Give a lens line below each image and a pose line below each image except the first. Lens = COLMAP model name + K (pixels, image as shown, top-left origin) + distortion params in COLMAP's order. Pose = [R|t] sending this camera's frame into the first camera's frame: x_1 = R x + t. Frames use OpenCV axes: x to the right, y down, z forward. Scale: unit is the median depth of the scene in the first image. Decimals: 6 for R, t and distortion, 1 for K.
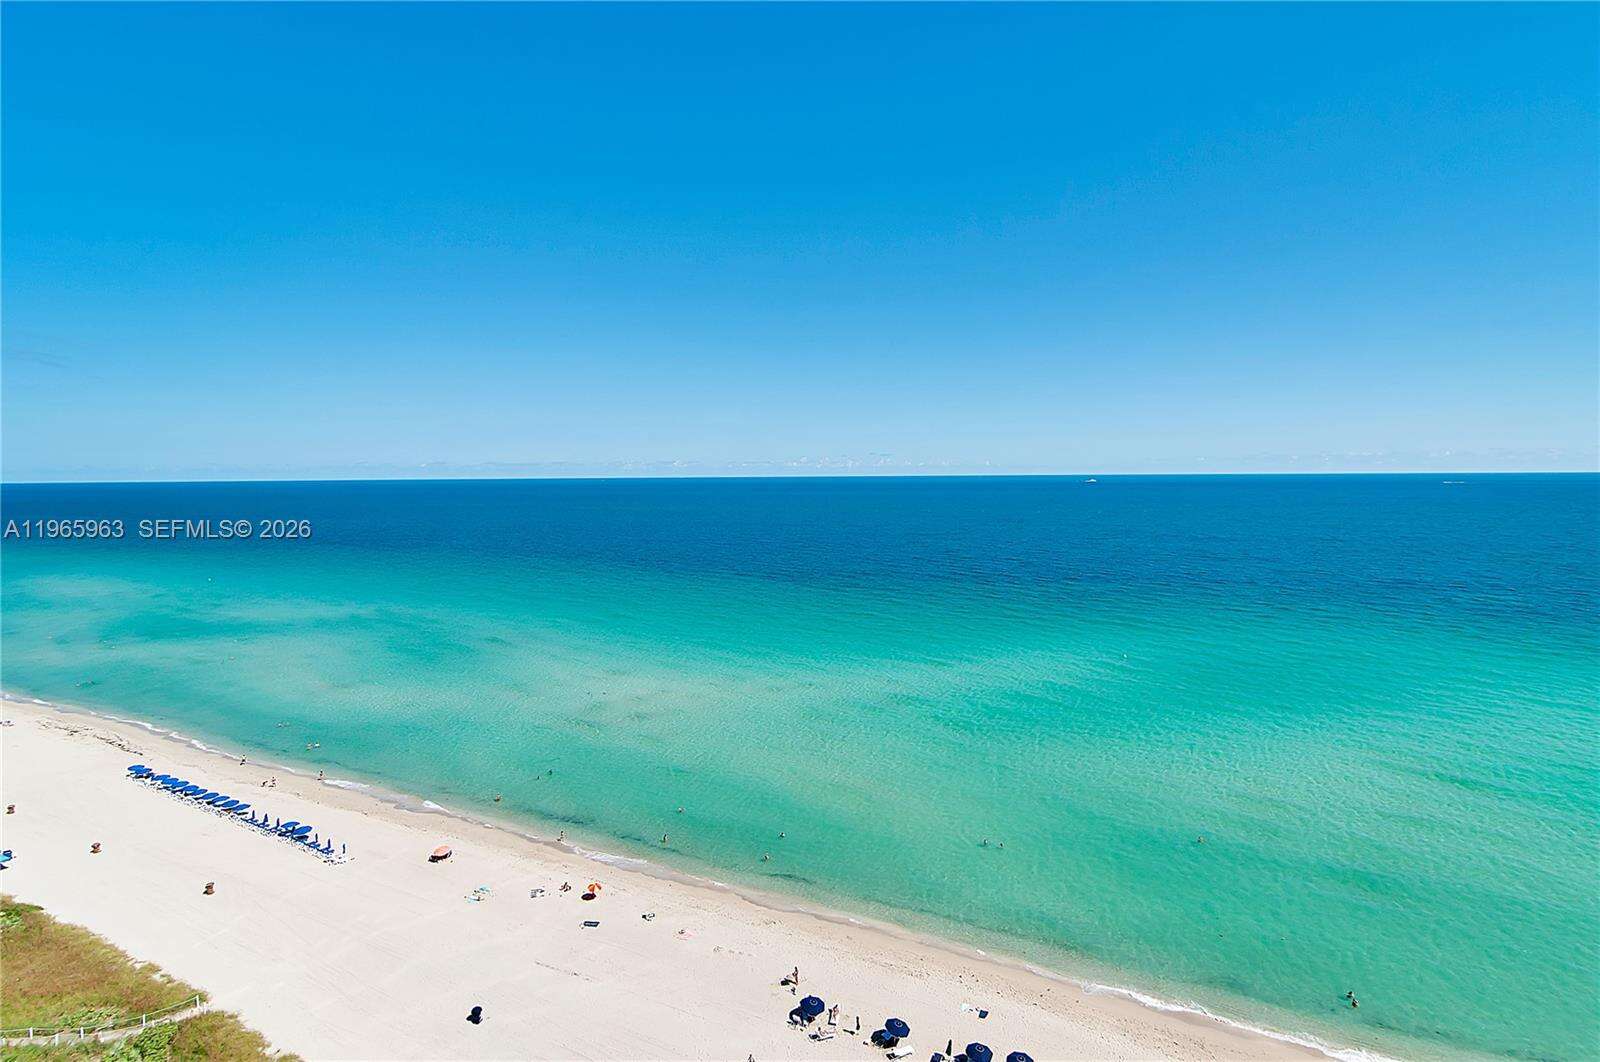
lens RADIAL K [[850.0, 0, 789.7], [0, 850.0, 500.3], [0, 0, 1]] dist [0.002269, 0.003884]
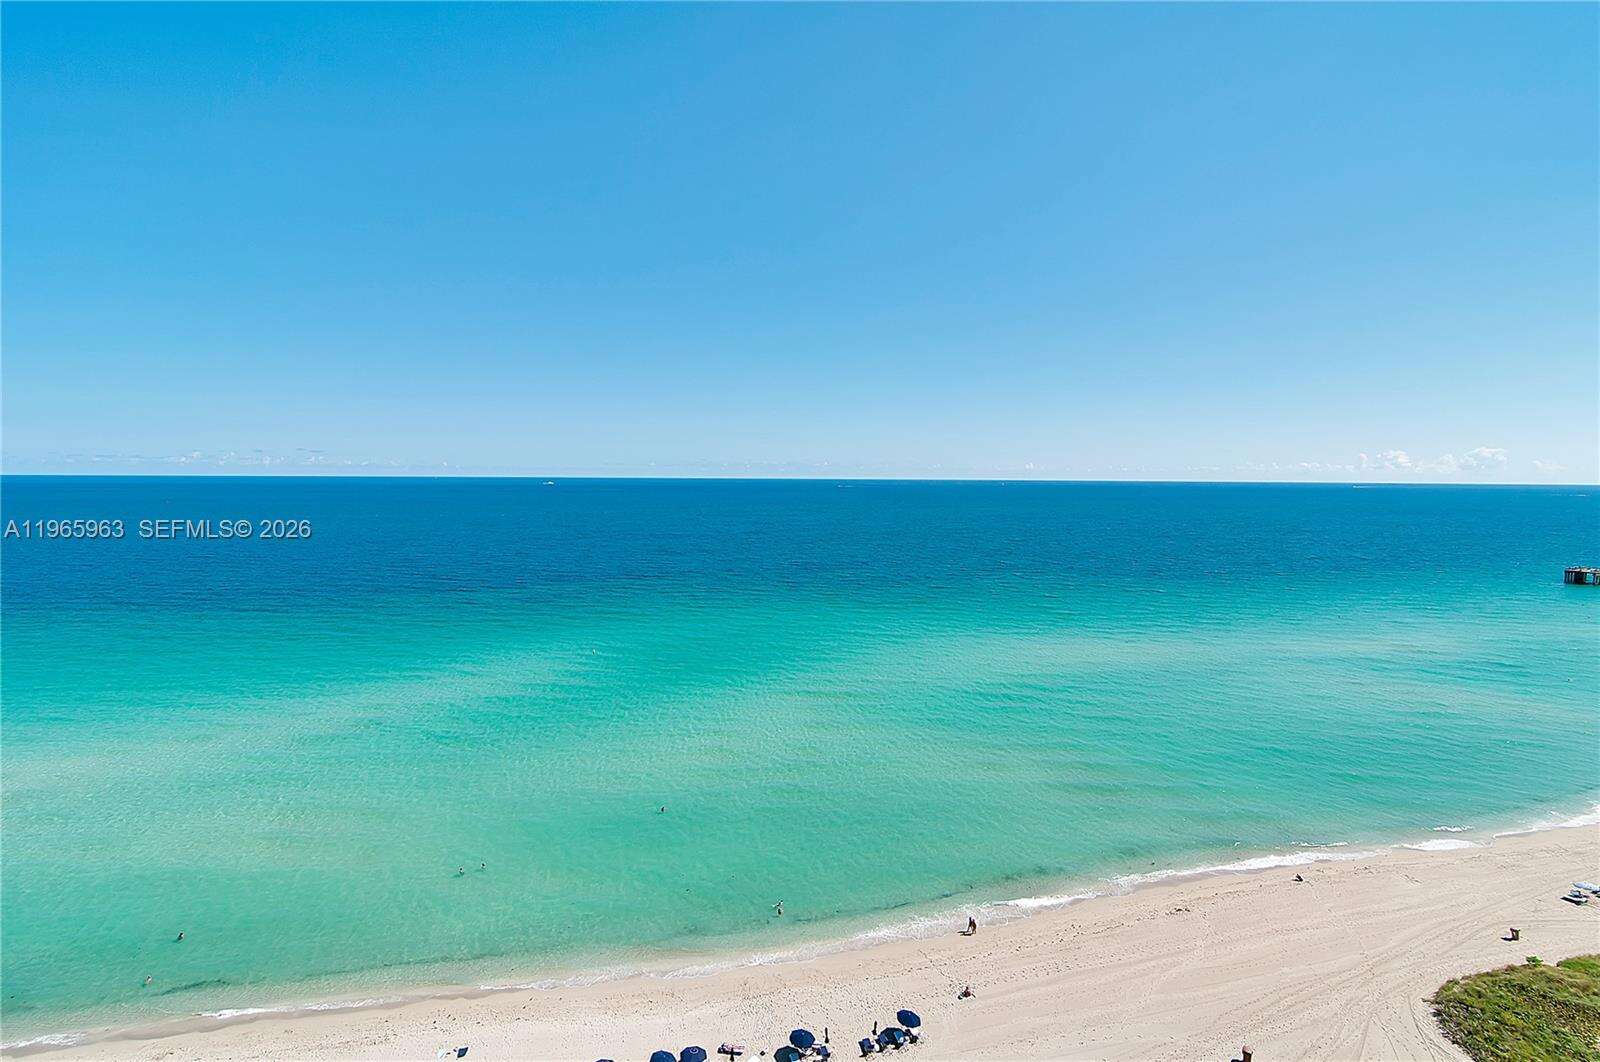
lens RADIAL K [[853.4, 0, 795.4], [0, 853.4, 507.8], [0, 0, 1]] dist [0.000383, 0.004896]
pose [[0.759661, -0.010078, 0.650241, -0.098896], [0.007061, 0.999949, 0.007248, 0.001891], [-0.650281, -0.000915, 0.759693, 0.050438]]
